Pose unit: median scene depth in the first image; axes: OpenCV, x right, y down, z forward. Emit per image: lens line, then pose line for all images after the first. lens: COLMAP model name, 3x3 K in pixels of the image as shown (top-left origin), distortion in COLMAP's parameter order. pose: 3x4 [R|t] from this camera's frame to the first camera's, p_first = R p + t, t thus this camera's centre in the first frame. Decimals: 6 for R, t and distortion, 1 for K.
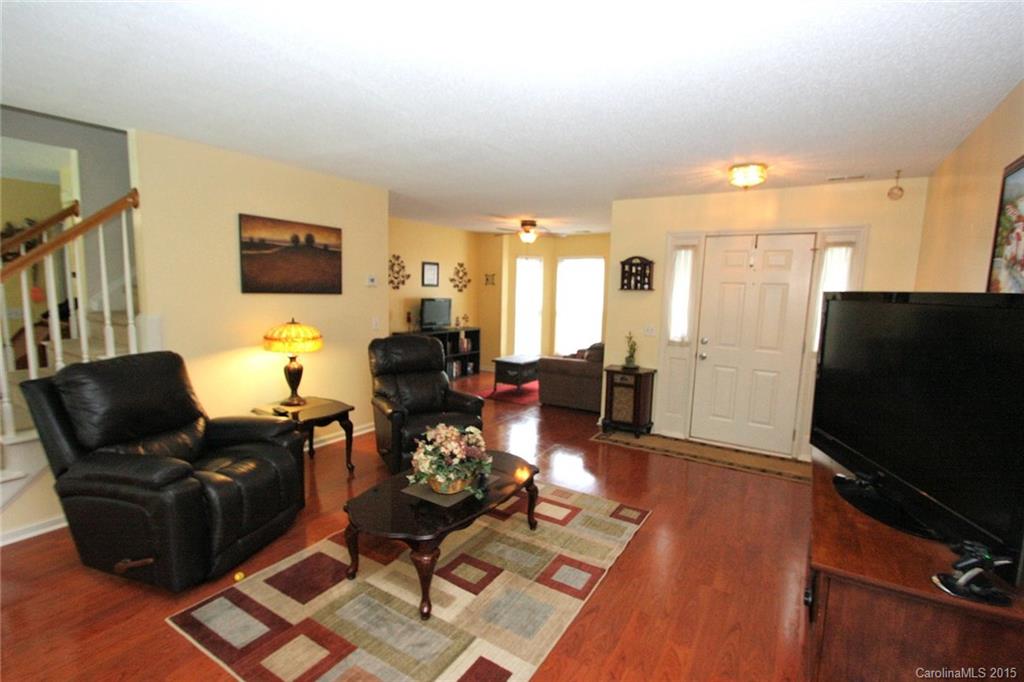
lens RADIAL K [[472.4, 0, 518.4], [0, 472.4, 348.9], [0, 0, 1]] dist [0.011370, -0.021220]
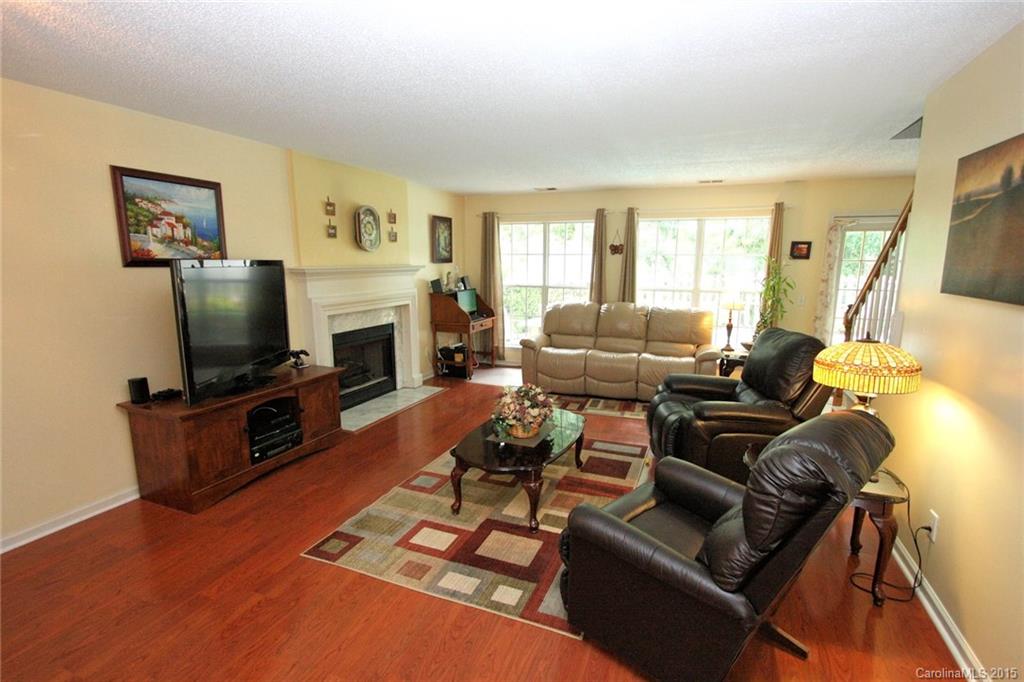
lens RADIAL K [[482.0, 0, 512.0], [0, 482.0, 341.0], [0, 0, 1]] dist [-0.002558, -0.000160]
pose [[-0.986720, -0.001891, -0.162420, 0.064472], [-0.048741, 0.957298, 0.284965, -0.208402], [0.154946, 0.289097, -0.944677, 1.529552]]
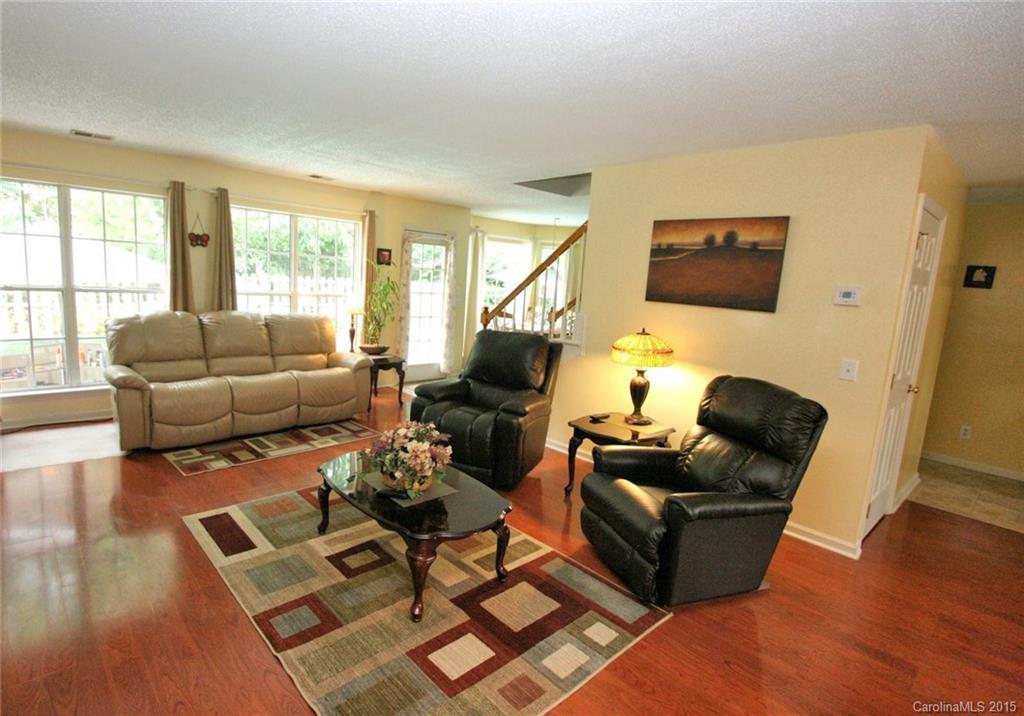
lens RADIAL K [[520.4, 0, 482.1], [0, 520.4, 357.1], [0, 0, 1]] dist [-0.011477, 0.000097]
pose [[-0.278164, 0.105252, -0.954750, 0.571788], [-0.192155, 0.967788, 0.162673, -0.114974], [0.941117, 0.228710, -0.248979, 0.981688]]
